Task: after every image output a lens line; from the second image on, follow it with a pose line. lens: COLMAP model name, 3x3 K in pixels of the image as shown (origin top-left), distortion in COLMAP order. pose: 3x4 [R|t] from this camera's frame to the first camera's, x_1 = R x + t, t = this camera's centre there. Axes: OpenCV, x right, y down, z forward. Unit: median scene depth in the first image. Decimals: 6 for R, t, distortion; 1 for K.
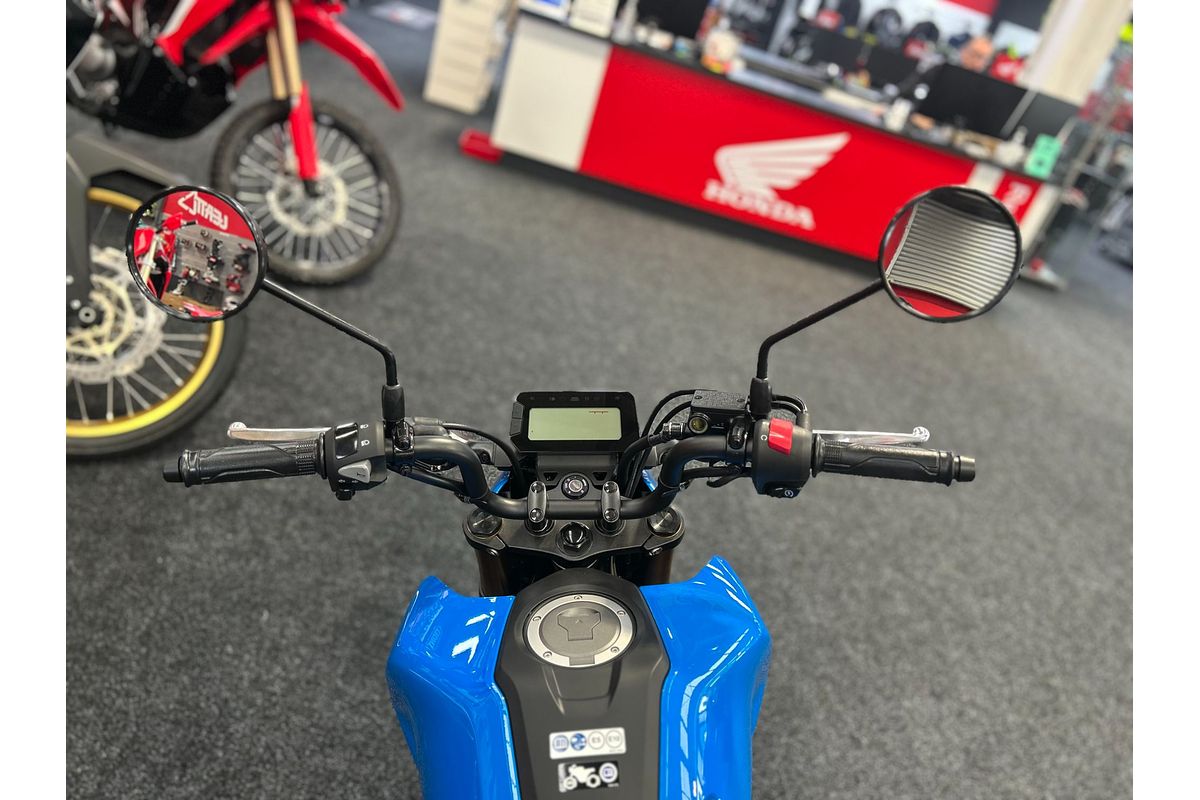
lens RADIAL K [[808.6, 0, 605.9], [0, 808.6, 396.3], [0, 0, 1]] dist [0.042039, -0.053854]
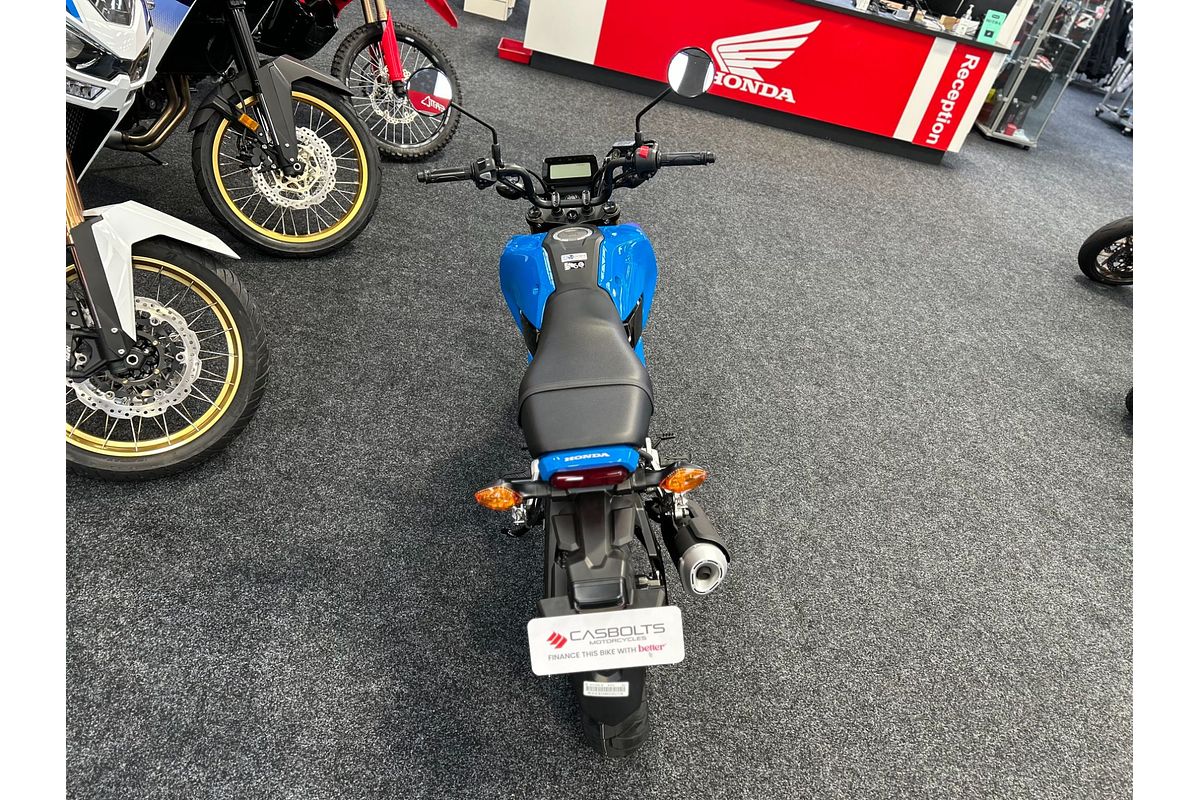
lens RADIAL K [[808.6, 0, 602.7], [0, 808.6, 406.9], [0, 0, 1]] dist [0.042039, -0.053854]
pose [[0.997211, -0.040461, -0.062711, 0.165321], [0.047594, 0.992017, 0.116779, 0.430855], [0.057485, -0.119438, 0.991176, -1.334131]]
